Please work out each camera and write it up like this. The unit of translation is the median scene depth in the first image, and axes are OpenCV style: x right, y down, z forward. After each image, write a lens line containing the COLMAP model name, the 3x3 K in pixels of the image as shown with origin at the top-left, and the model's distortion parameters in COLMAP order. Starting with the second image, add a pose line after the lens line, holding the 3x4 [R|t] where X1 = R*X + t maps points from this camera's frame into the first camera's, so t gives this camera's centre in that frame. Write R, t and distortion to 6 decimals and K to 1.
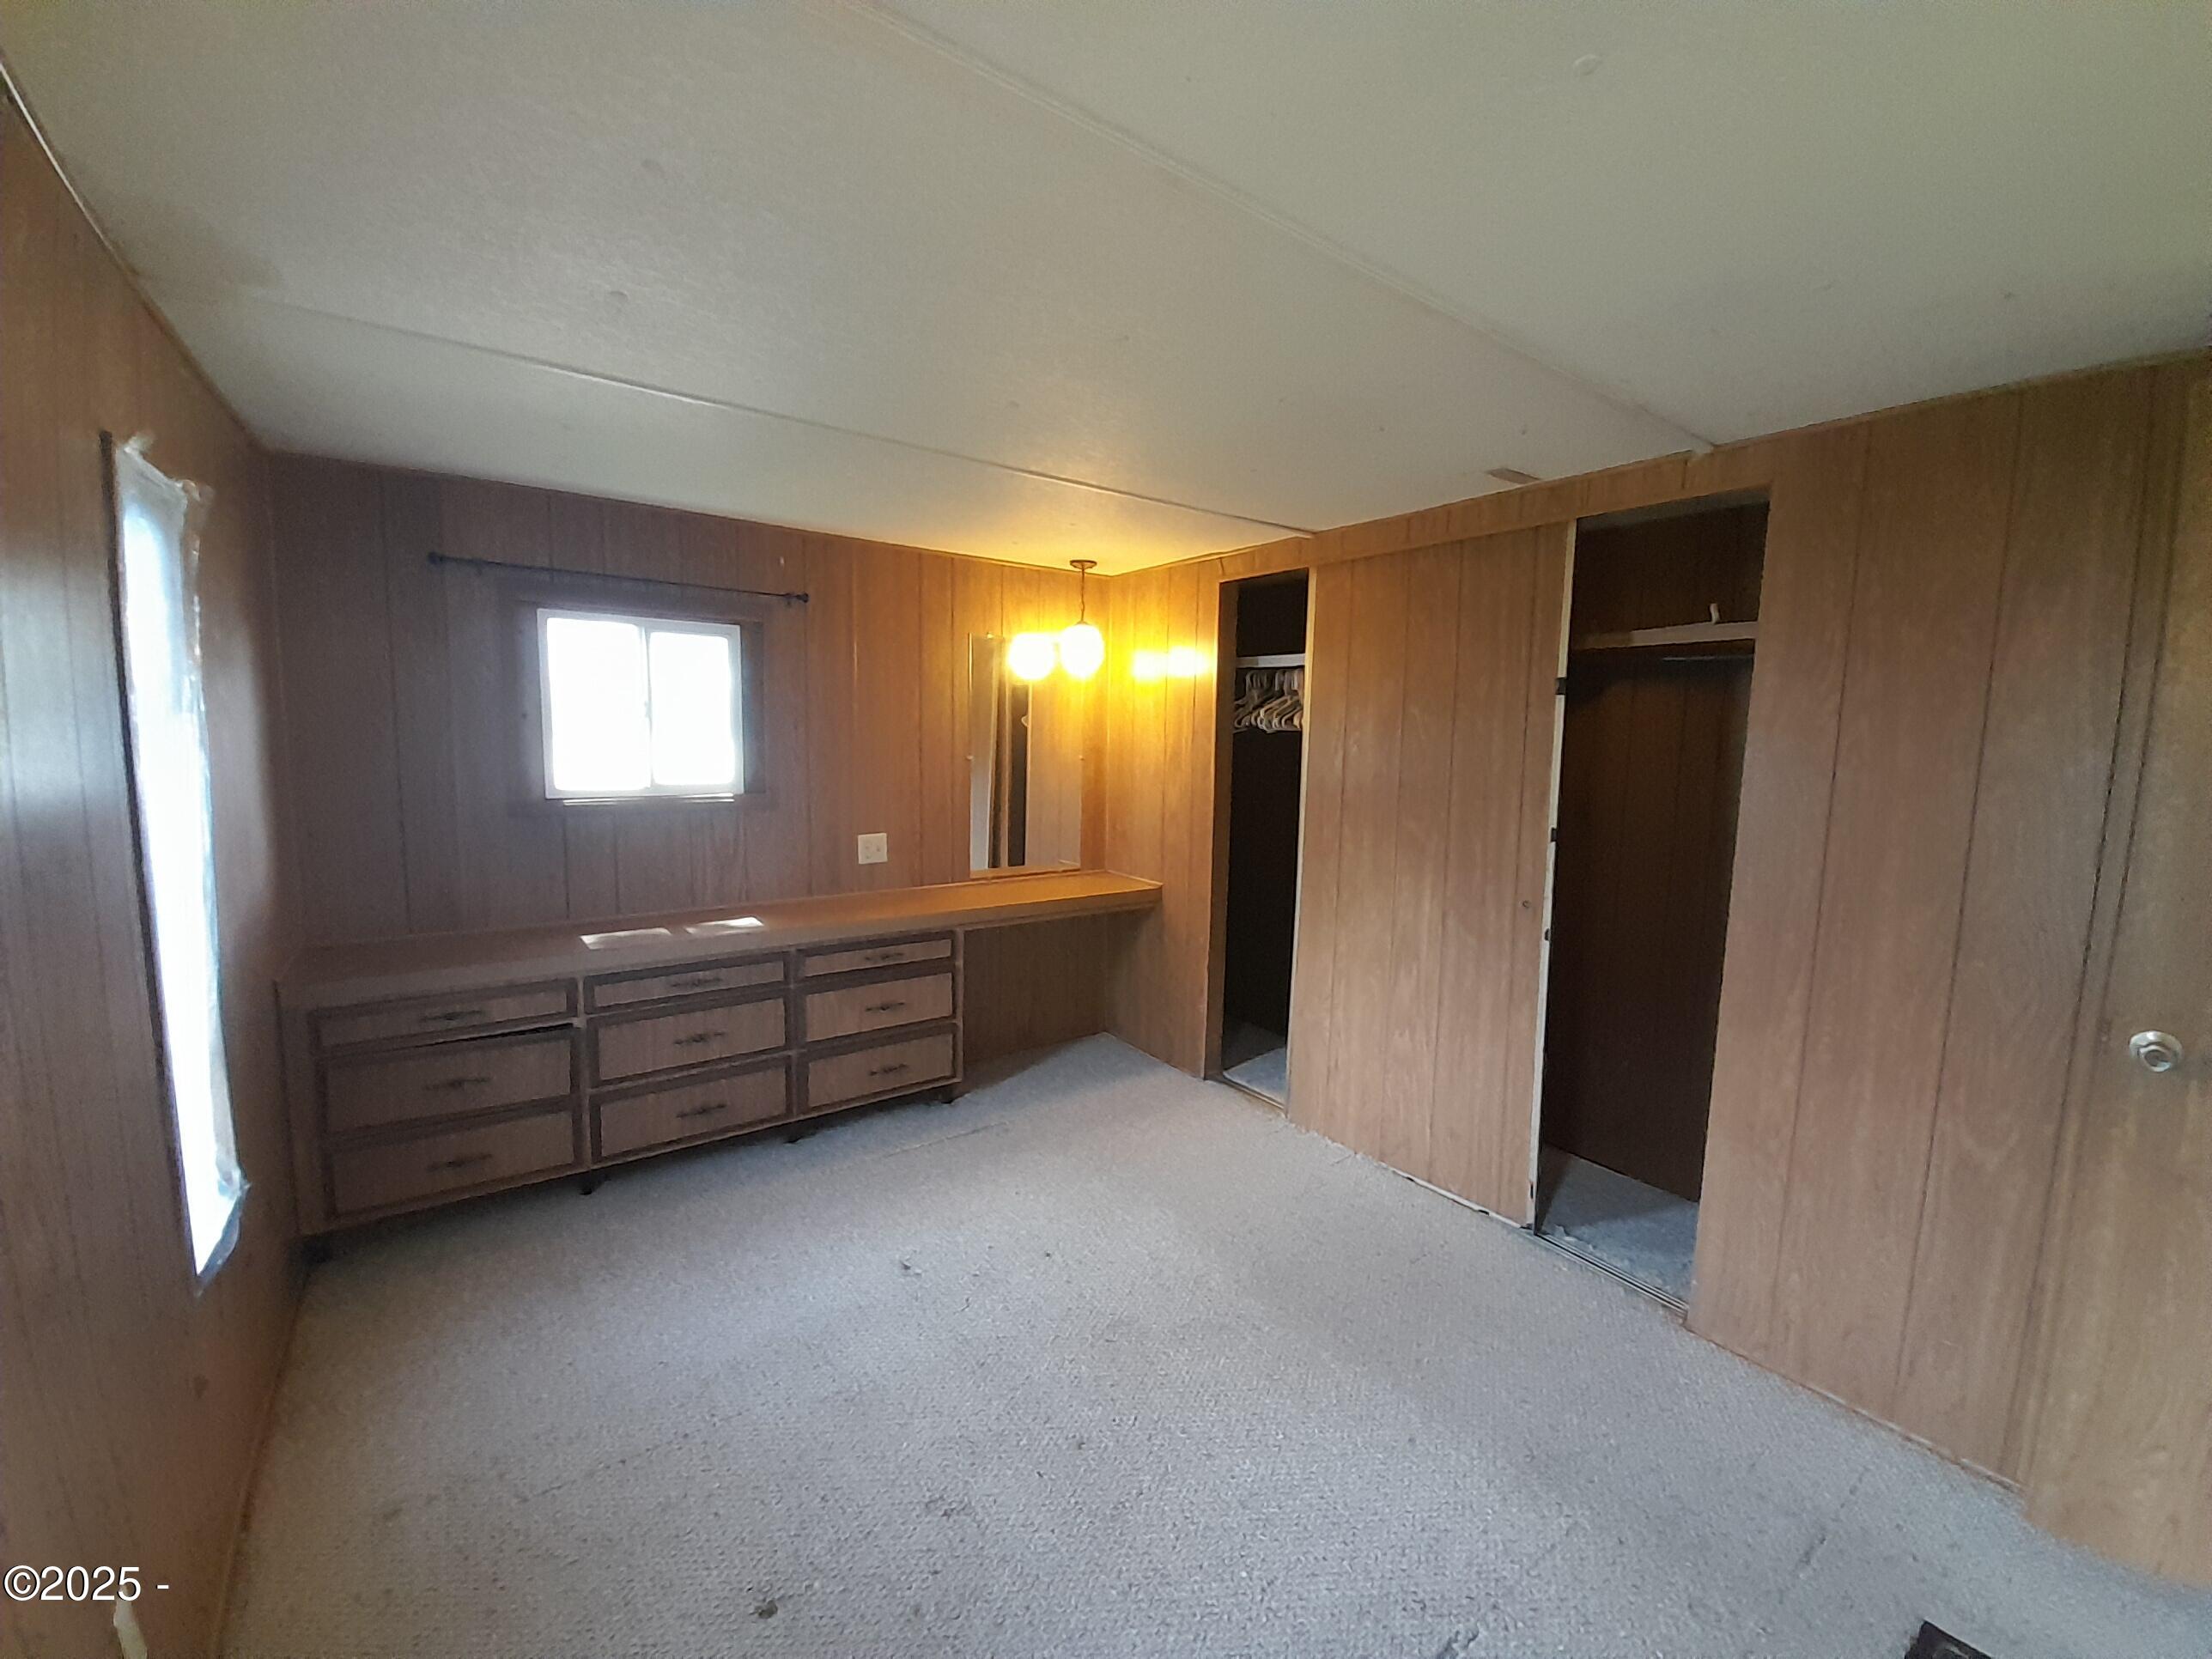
lens RADIAL K [[882.9, 0, 1107.0], [0, 882.9, 826.5], [0, 0, 1]] dist [-0.007169, -0.001563]
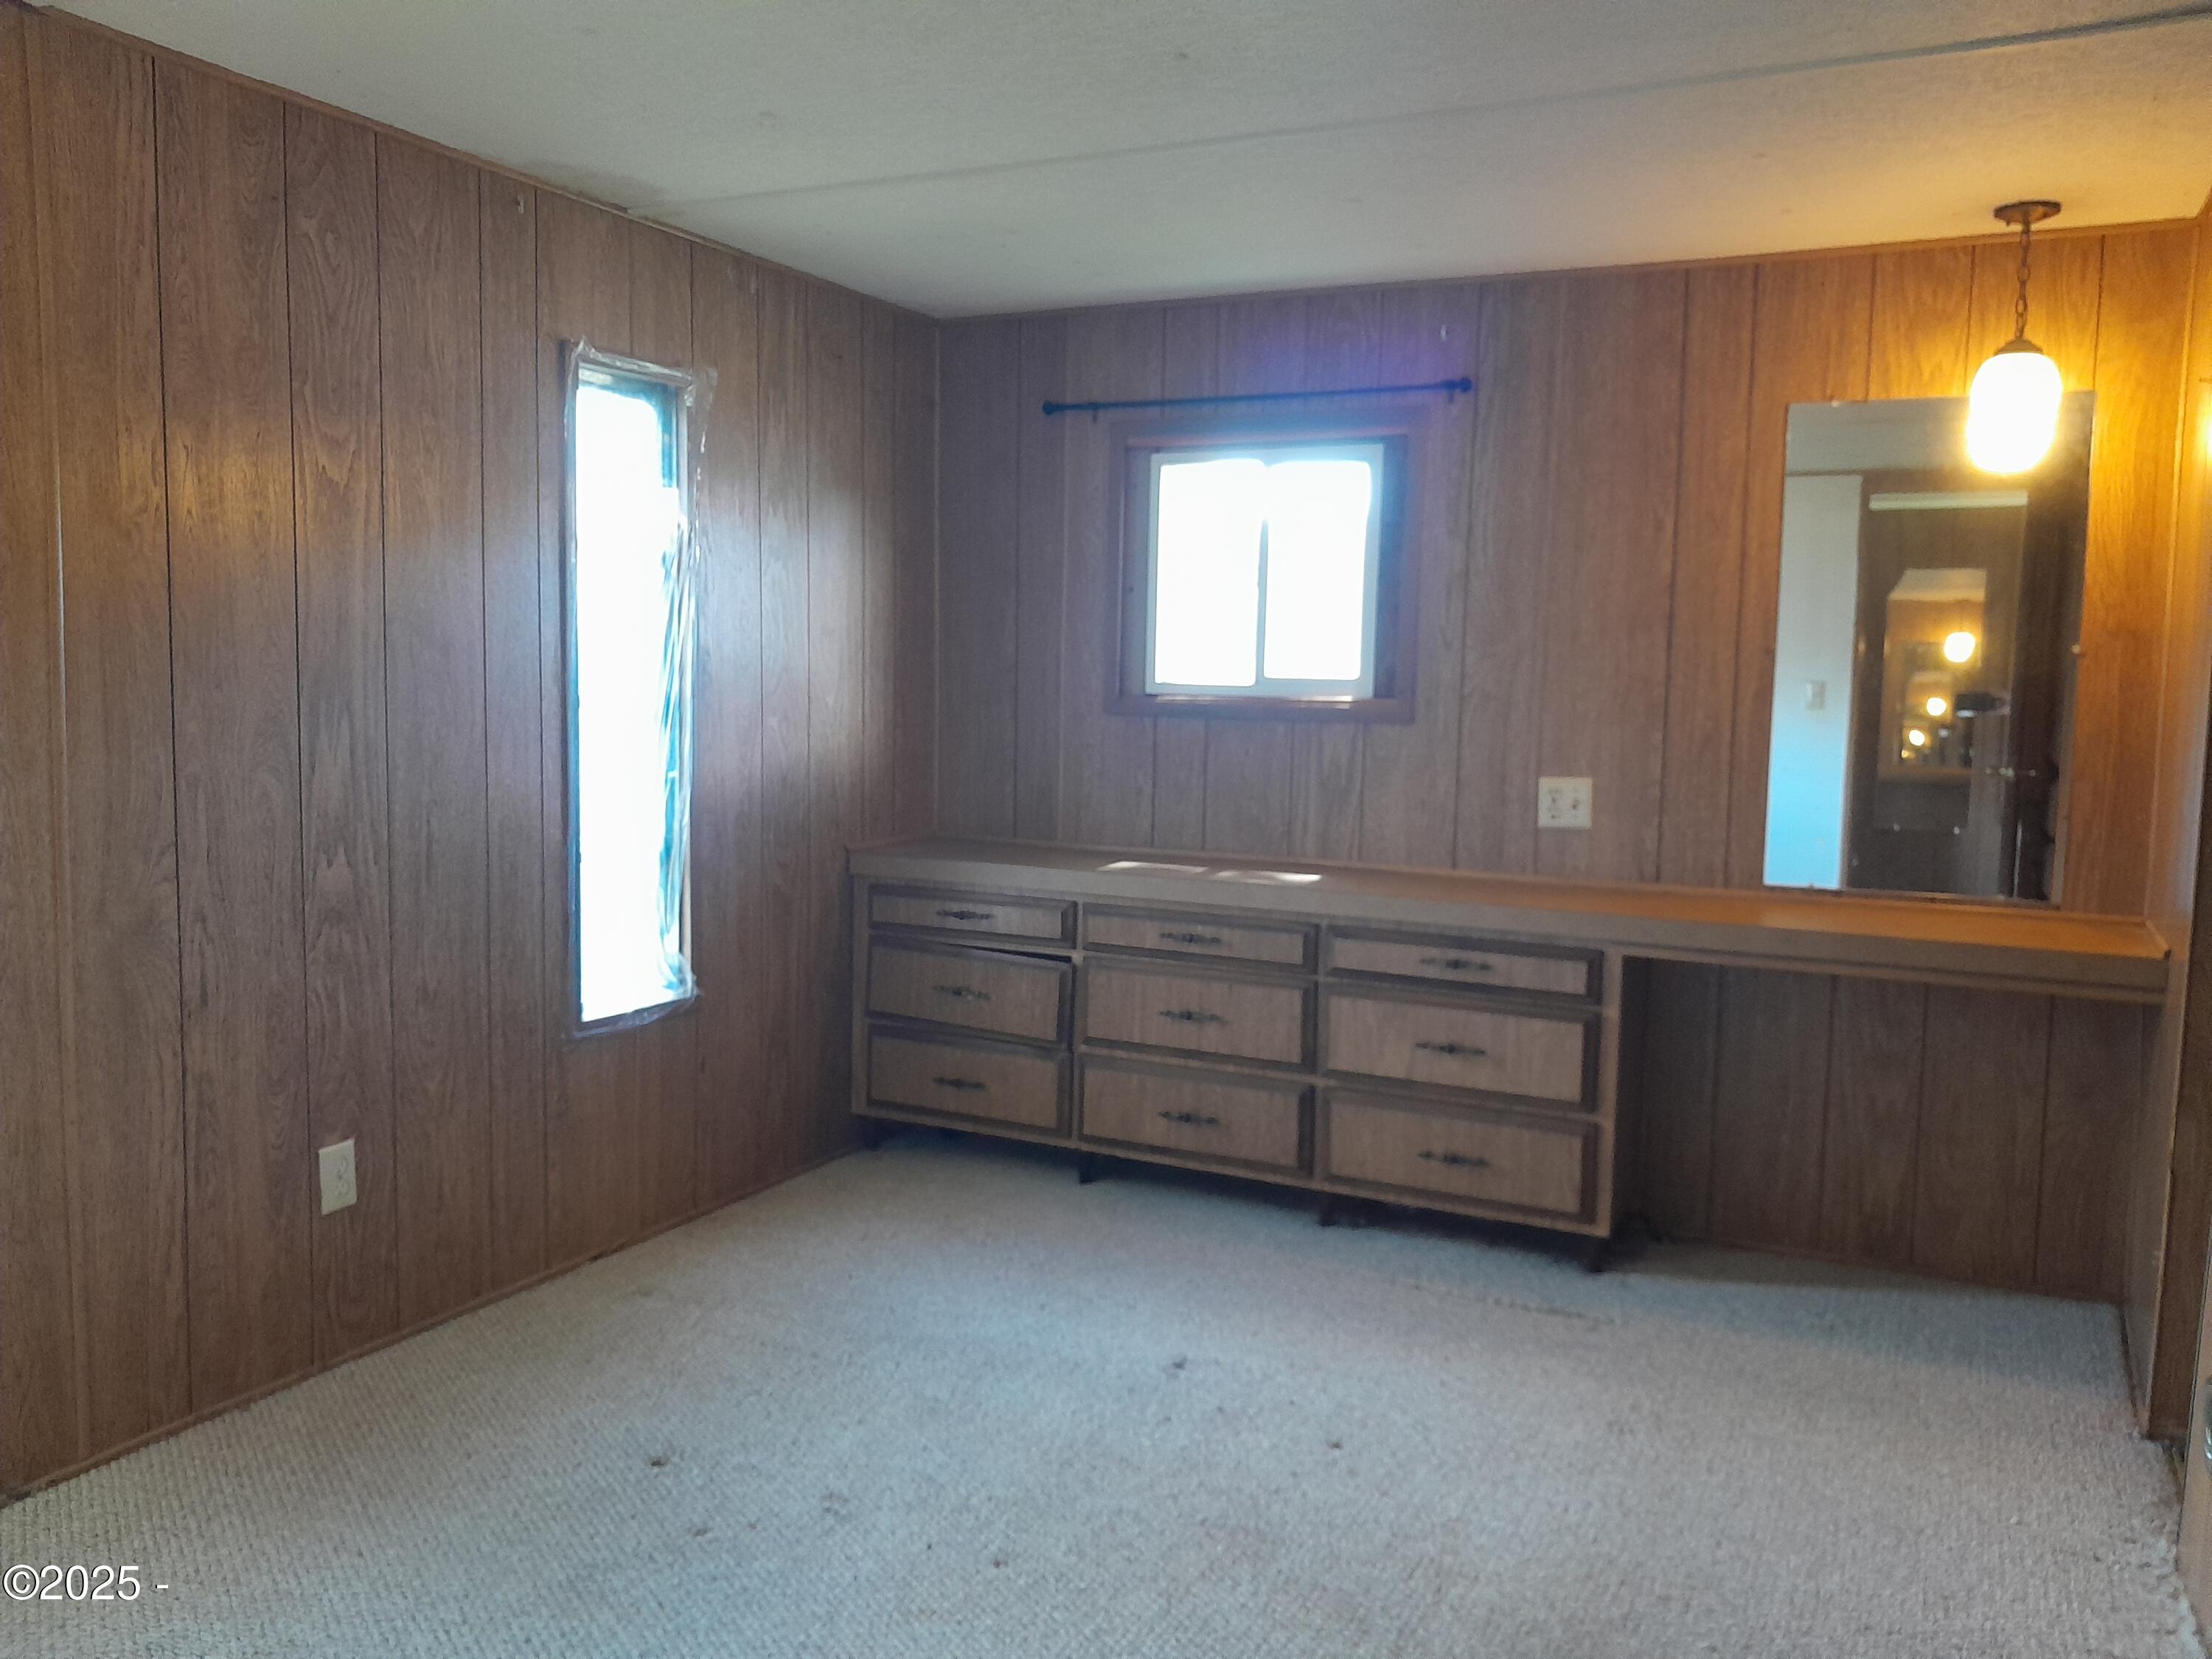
lens RADIAL K [[1765.7, 0, 1107.5], [0, 1765.7, 825.8], [0, 0, 1]] dist [0.033295, -0.006622]
pose [[0.446645, 0.068751, -0.892066, 0.766342], [-0.108443, 0.993853, 0.022300, 0.056796], [0.888115, 0.086778, 0.451355, 0.253905]]
